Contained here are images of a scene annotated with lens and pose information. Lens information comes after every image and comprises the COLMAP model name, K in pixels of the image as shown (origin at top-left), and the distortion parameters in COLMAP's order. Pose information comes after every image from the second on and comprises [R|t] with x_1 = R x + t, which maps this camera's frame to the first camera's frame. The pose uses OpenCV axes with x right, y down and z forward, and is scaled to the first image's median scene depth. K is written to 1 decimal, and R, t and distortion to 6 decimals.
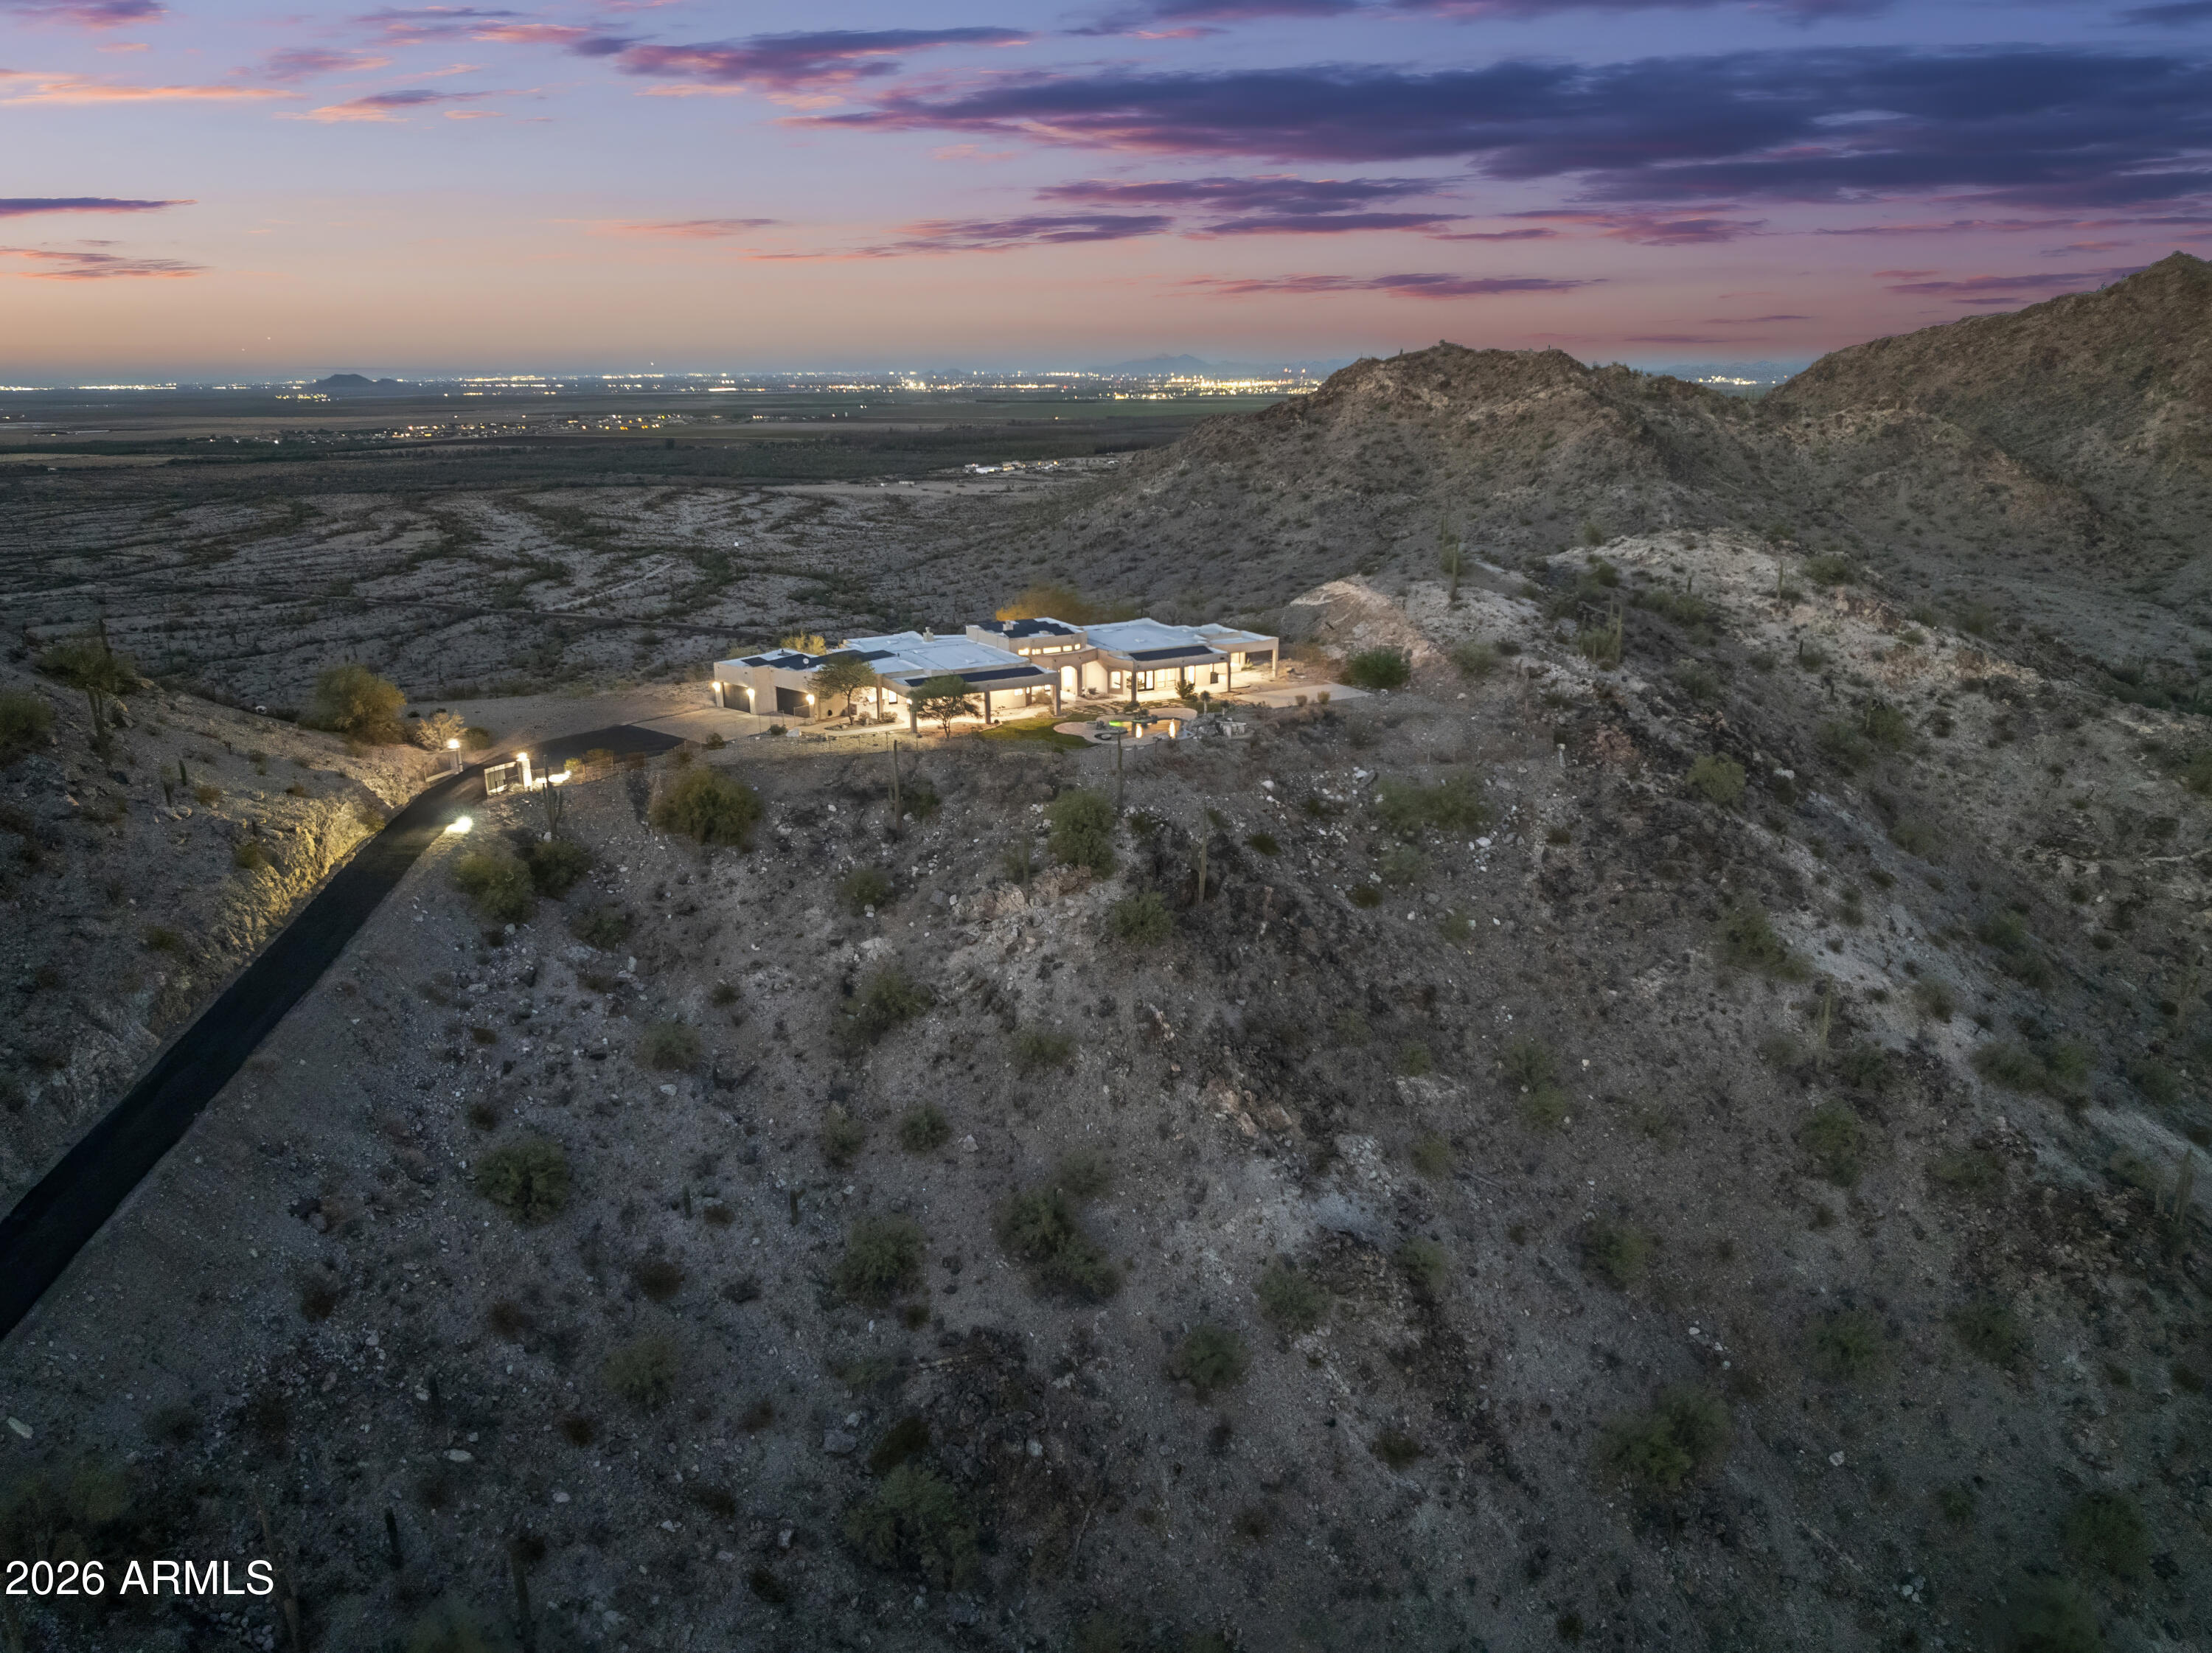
lens RADIAL K [[1569.3, 0, 1106.0], [0, 1569.3, 826.5], [0, 0, 1]] dist [-0.032193, -0.009420]
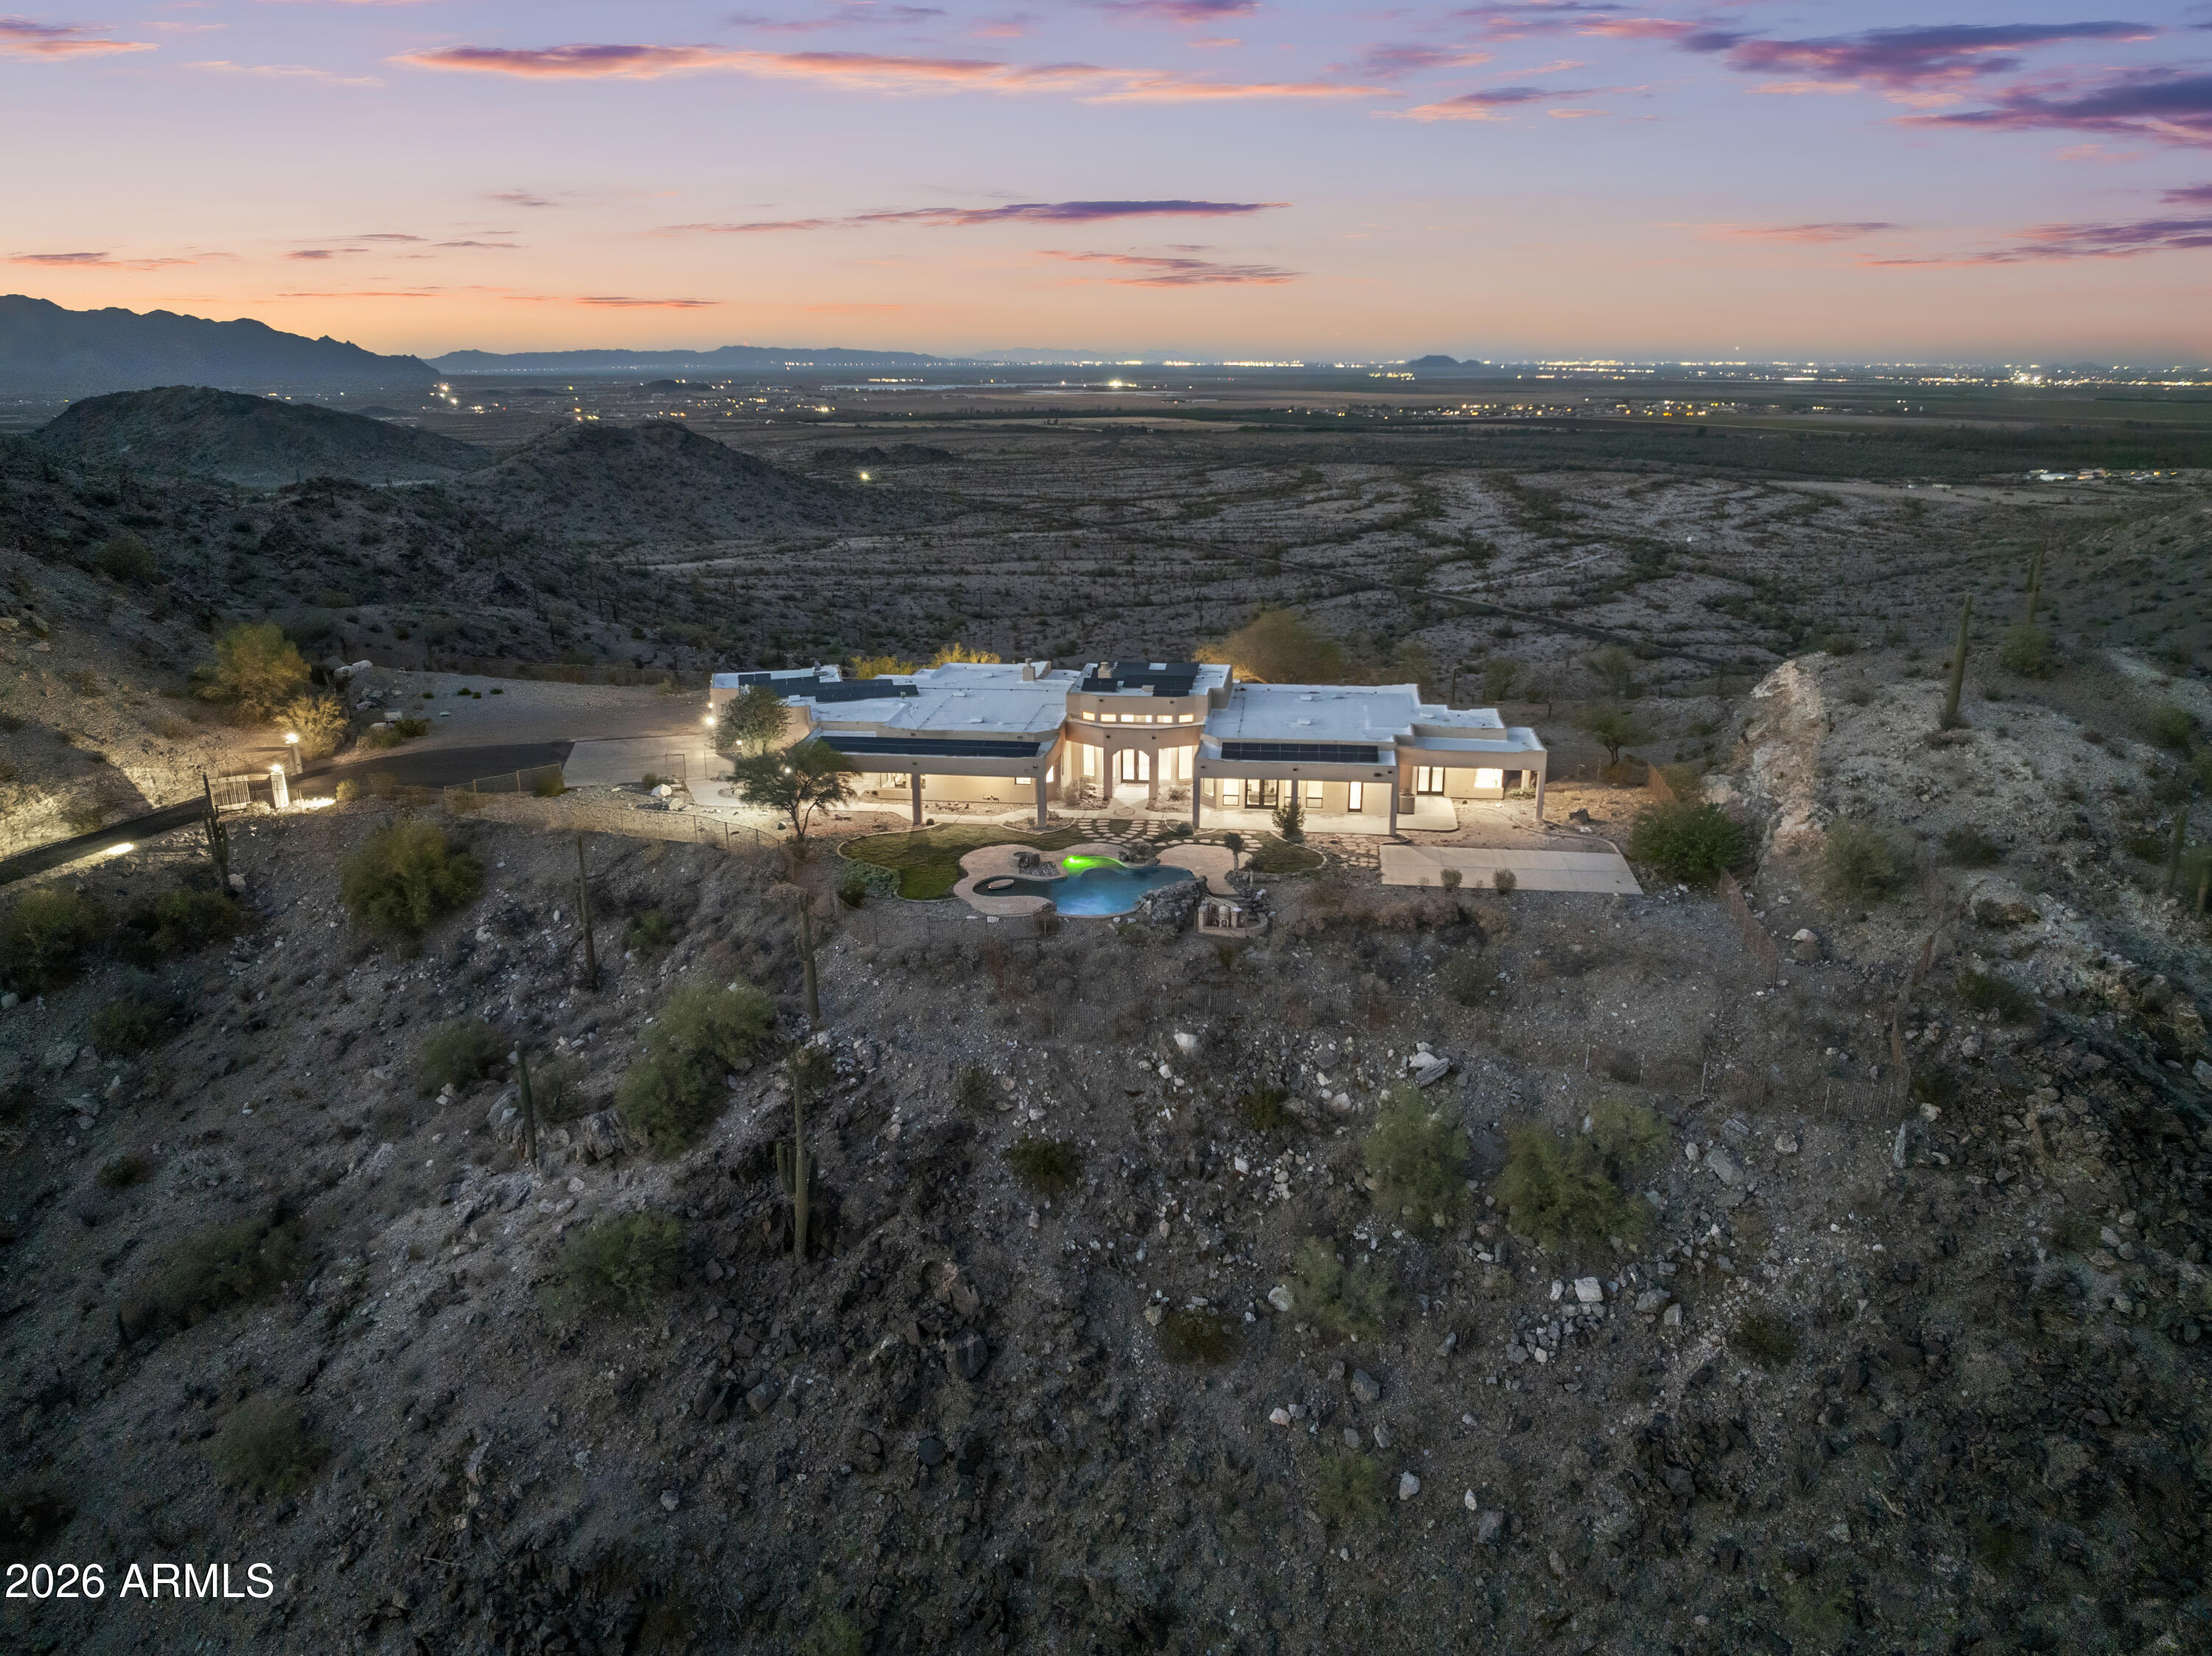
lens RADIAL K [[1568.2, 0, 1106.0], [0, 1568.2, 828.0], [0, 0, 1]] dist [-0.042711, 0.005130]
pose [[0.800904, 0.175571, -0.572475, 0.048852], [-0.169873, 0.983390, 0.063938, -0.016611], [0.574191, 0.046040, 0.817426, 0.075925]]
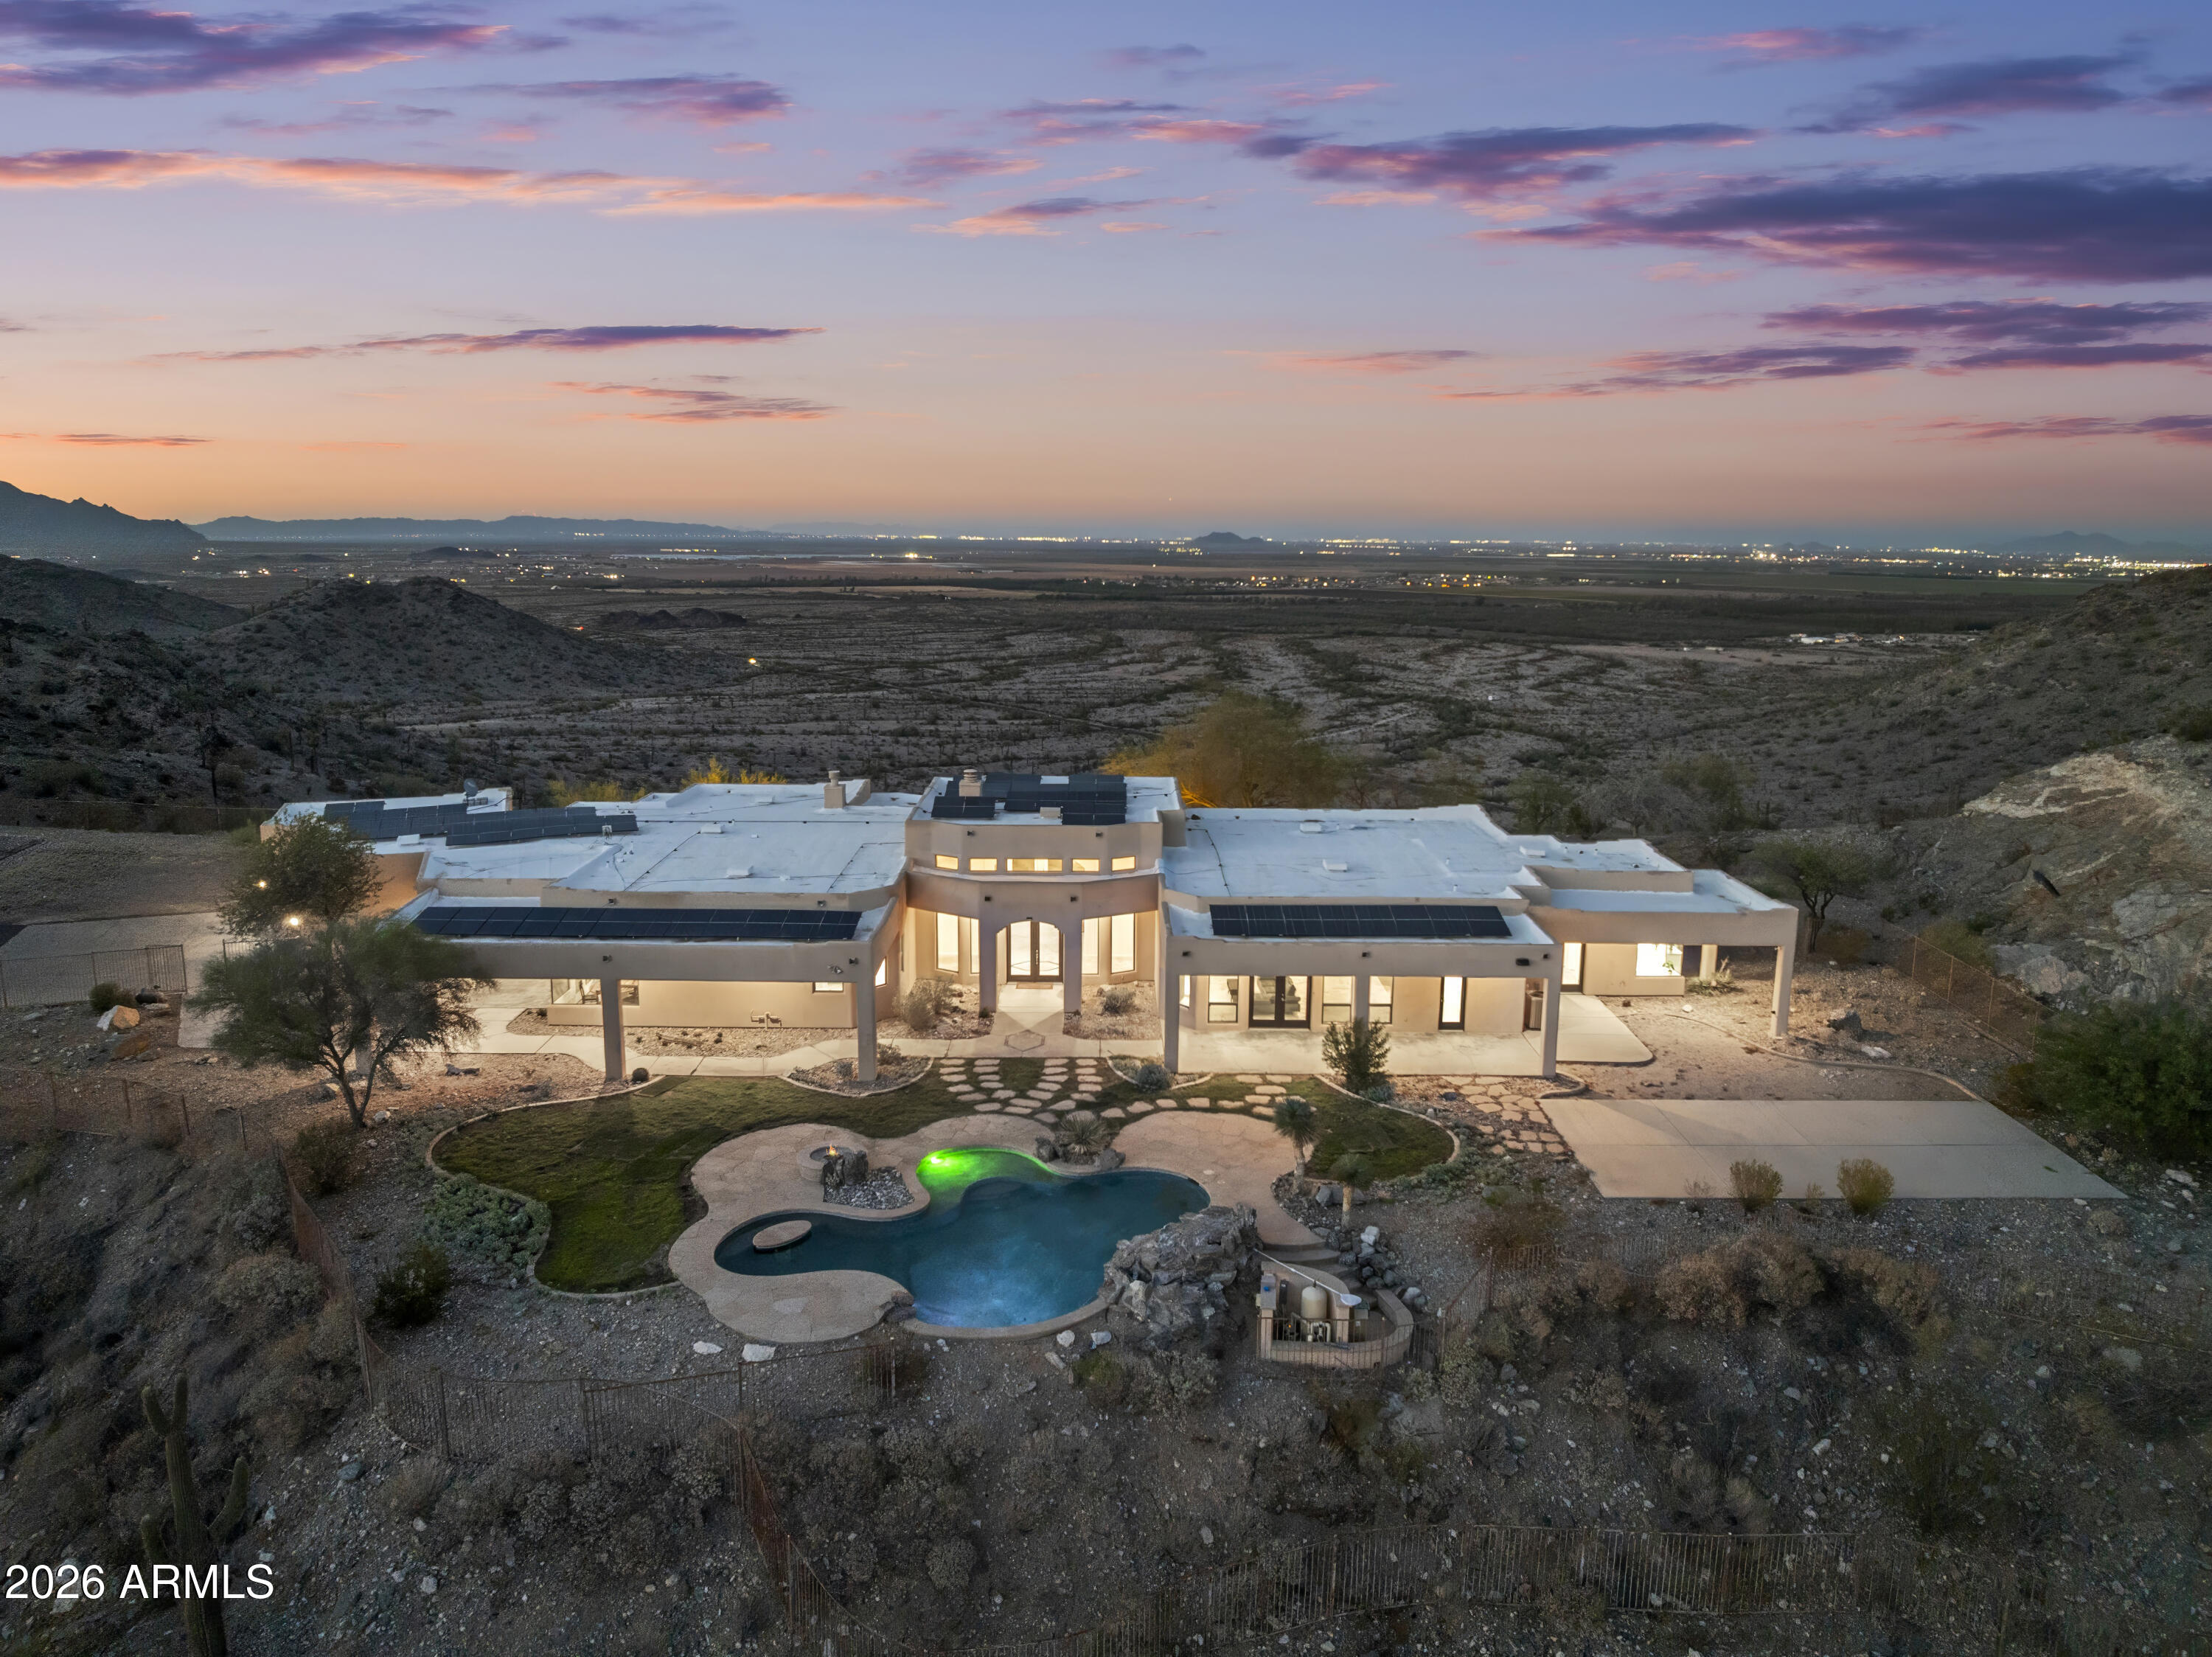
lens RADIAL K [[1569.4, 0, 1106.0], [0, 1569.4, 828.5], [0, 0, 1]] dist [-0.032193, -0.009420]
pose [[0.870585, 0.103737, -0.480958, 0.022063], [-0.151331, 0.986591, -0.061131, -0.015741], [0.468167, 0.126003, 0.874610, 0.109272]]
